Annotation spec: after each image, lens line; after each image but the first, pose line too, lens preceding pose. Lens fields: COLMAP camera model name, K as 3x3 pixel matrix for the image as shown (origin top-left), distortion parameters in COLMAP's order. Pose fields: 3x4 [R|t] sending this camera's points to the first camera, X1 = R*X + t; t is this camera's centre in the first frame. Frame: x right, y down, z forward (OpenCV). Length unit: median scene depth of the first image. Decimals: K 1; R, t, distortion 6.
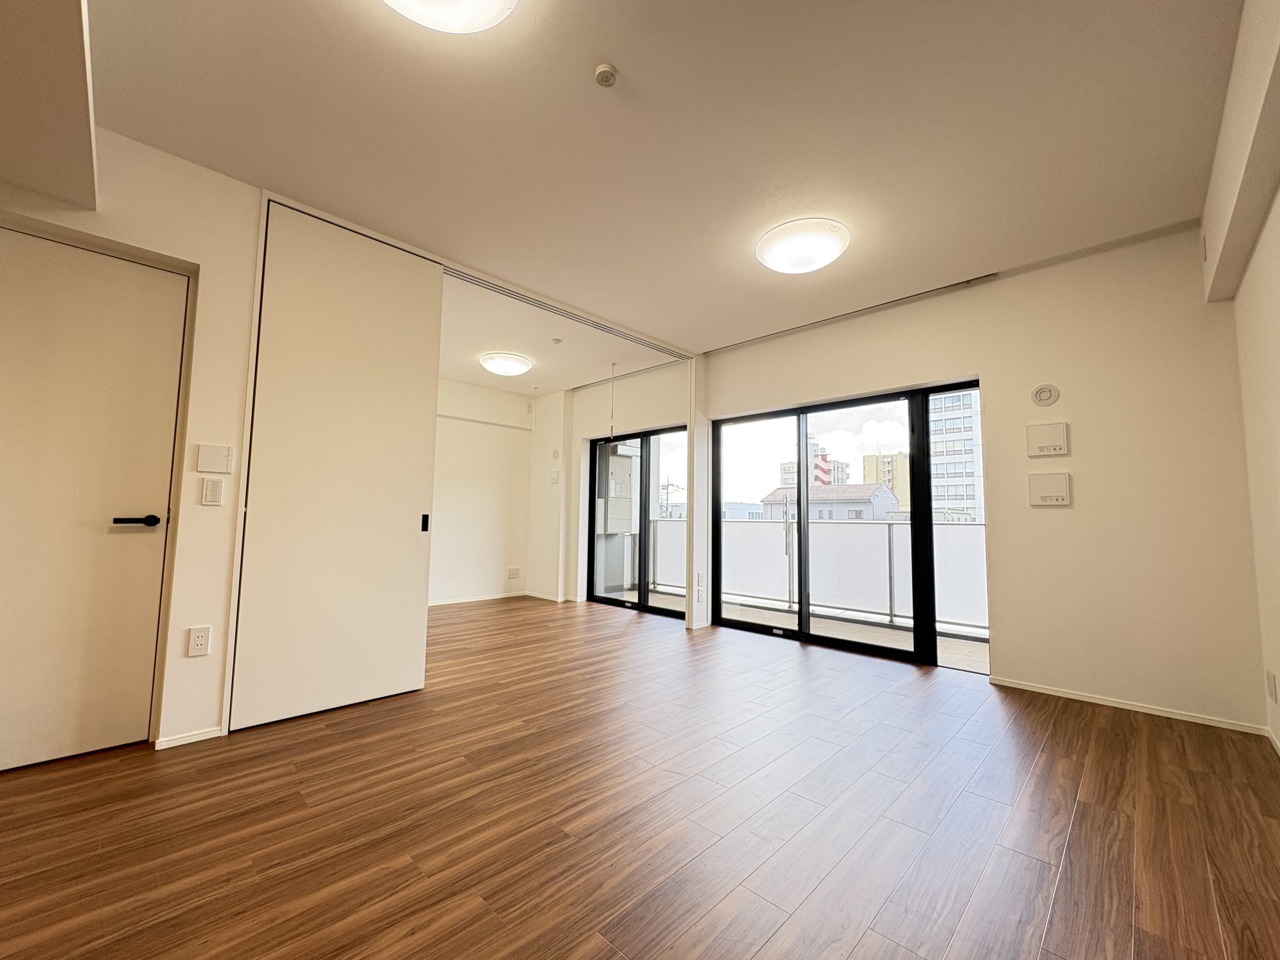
lens RADIAL K [[508.3, 0, 643.9], [0, 508.3, 474.7], [0, 0, 1]] dist [-0.009234, 0.000981]
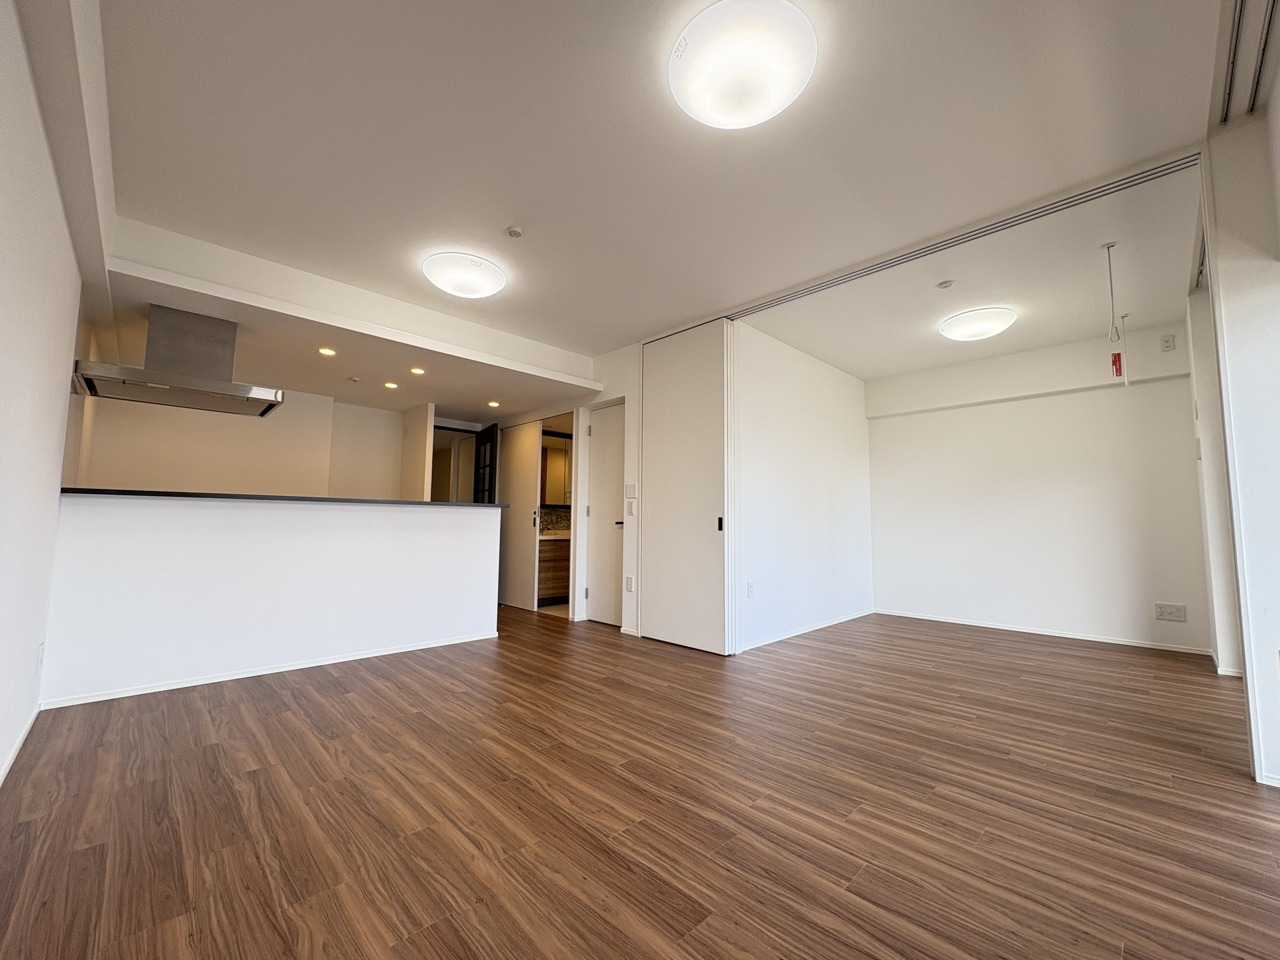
lens RADIAL K [[508.3, 0, 637.6], [0, 508.3, 480.3], [0, 0, 1]] dist [-0.009234, 0.000981]
pose [[-0.019998, -0.095217, -0.995256, 1.076280], [0.078190, 0.992257, -0.096501, 0.118342], [0.996738, -0.079749, -0.012398, 1.039287]]
